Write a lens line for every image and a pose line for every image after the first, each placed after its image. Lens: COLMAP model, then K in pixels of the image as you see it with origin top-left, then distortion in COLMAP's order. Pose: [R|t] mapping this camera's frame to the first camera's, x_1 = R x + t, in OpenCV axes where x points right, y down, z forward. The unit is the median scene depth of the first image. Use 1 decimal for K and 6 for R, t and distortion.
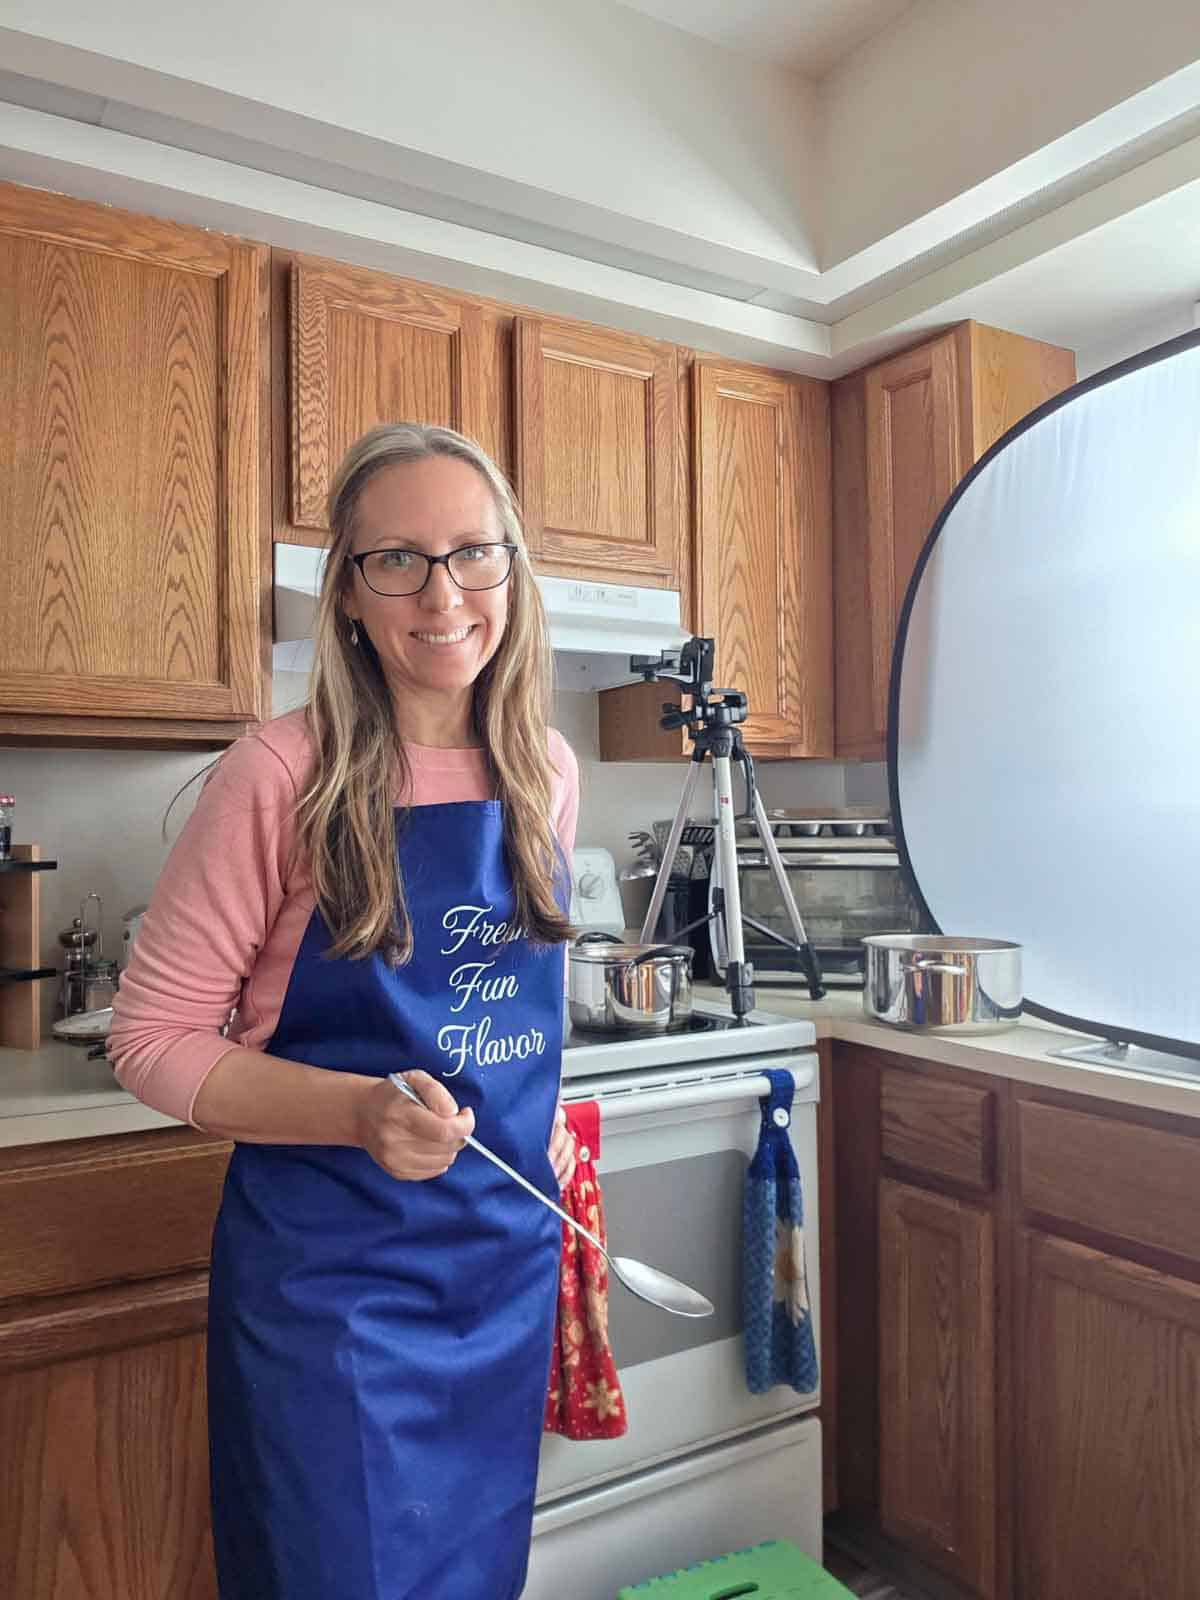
lens RADIAL K [[1154.4, 0, 600.0], [0, 1154.4, 800.0], [0, 0, 1]] dist [-0.028934, -0.006334]
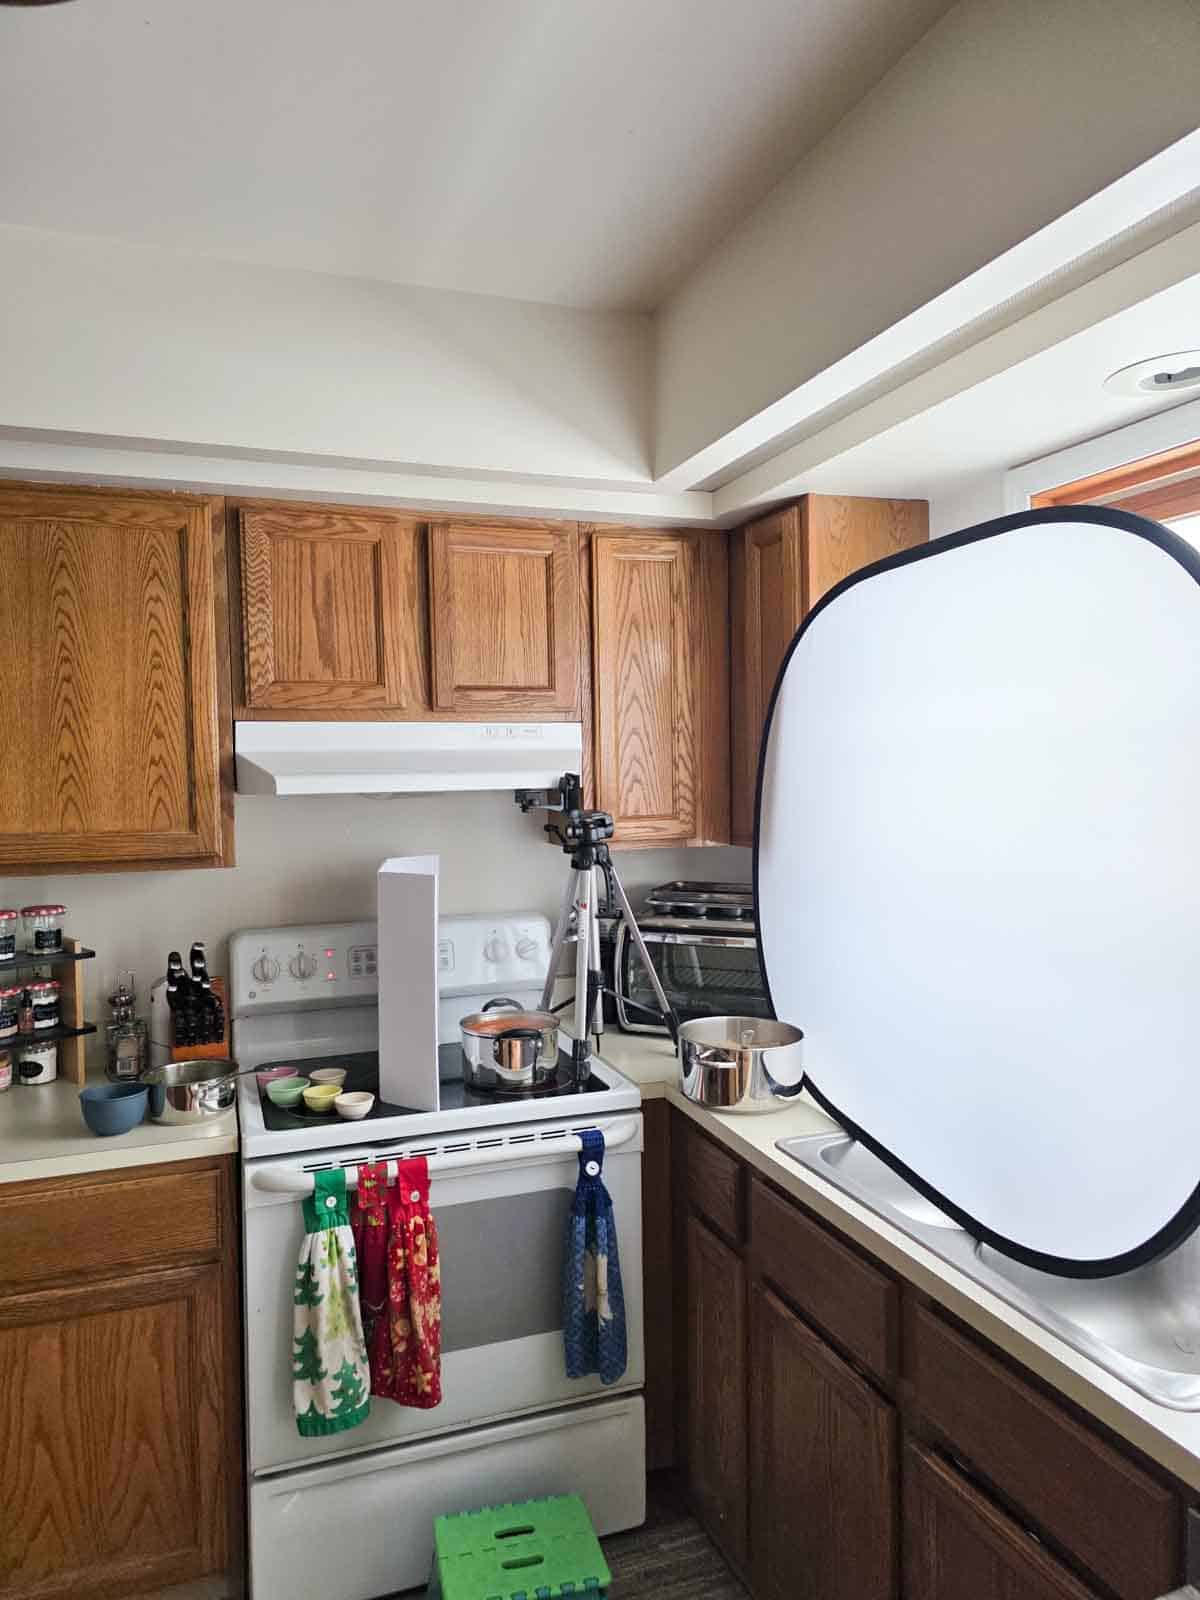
lens RADIAL K [[999.6, 0, 600.0], [0, 999.6, 800.0], [0, 0, 1]] dist [0.004736, -0.000701]
pose [[0.980499, 0.002410, -0.196508, 0.380281], [0.007575, 0.998718, 0.050044, -0.190789], [0.196377, -0.050557, 0.979224, -0.077738]]
